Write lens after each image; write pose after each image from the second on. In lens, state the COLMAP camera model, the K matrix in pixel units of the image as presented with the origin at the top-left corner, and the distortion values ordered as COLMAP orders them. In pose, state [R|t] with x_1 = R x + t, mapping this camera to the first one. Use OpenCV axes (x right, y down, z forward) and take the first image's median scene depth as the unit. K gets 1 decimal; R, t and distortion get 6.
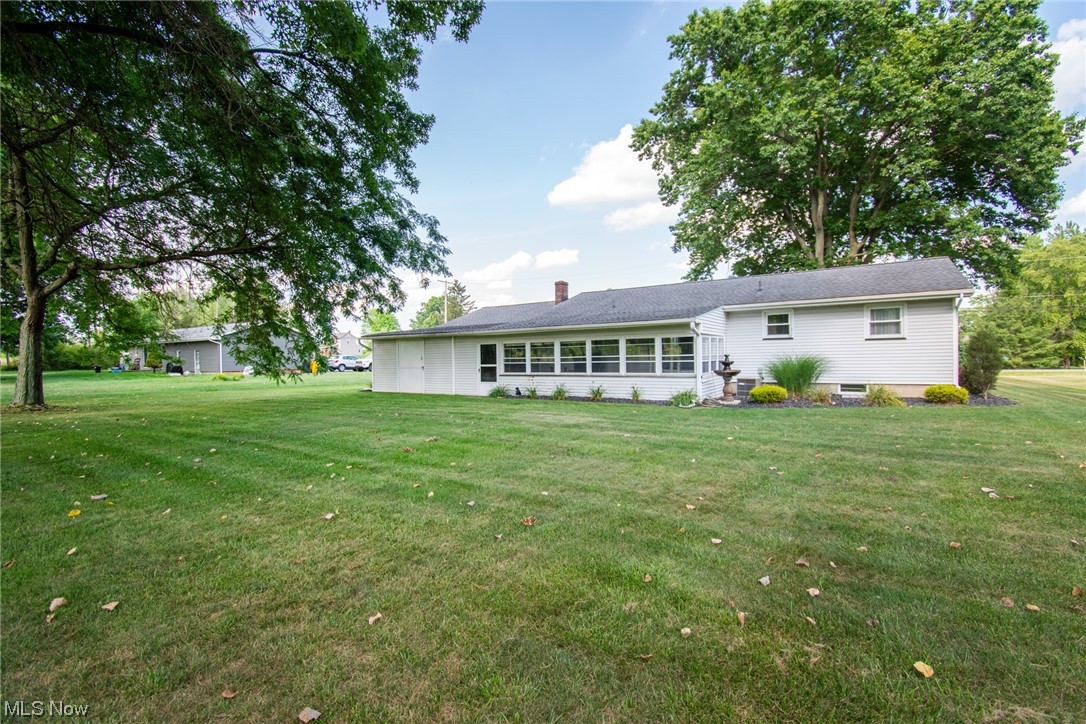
lens RADIAL K [[456.3, 0, 543.0], [0, 456.3, 362.0], [0, 0, 1]] dist [0.029398, -0.017468]
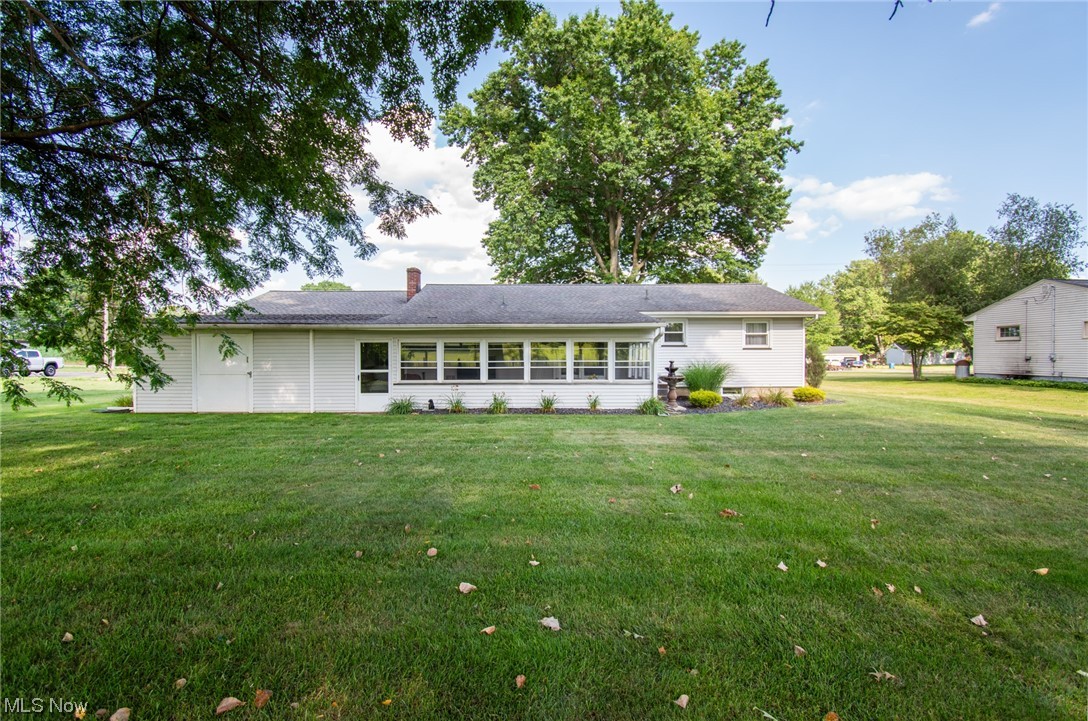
lens RADIAL K [[486.2, 0, 546.5], [0, 486.2, 363.2], [0, 0, 1]] dist [0.018380, -0.022695]
pose [[0.855134, 0.009936, 0.518312, -0.298454], [-0.005639, 0.999935, -0.009865, 0.001096], [-0.518376, 0.005513, 0.855135, 0.183428]]
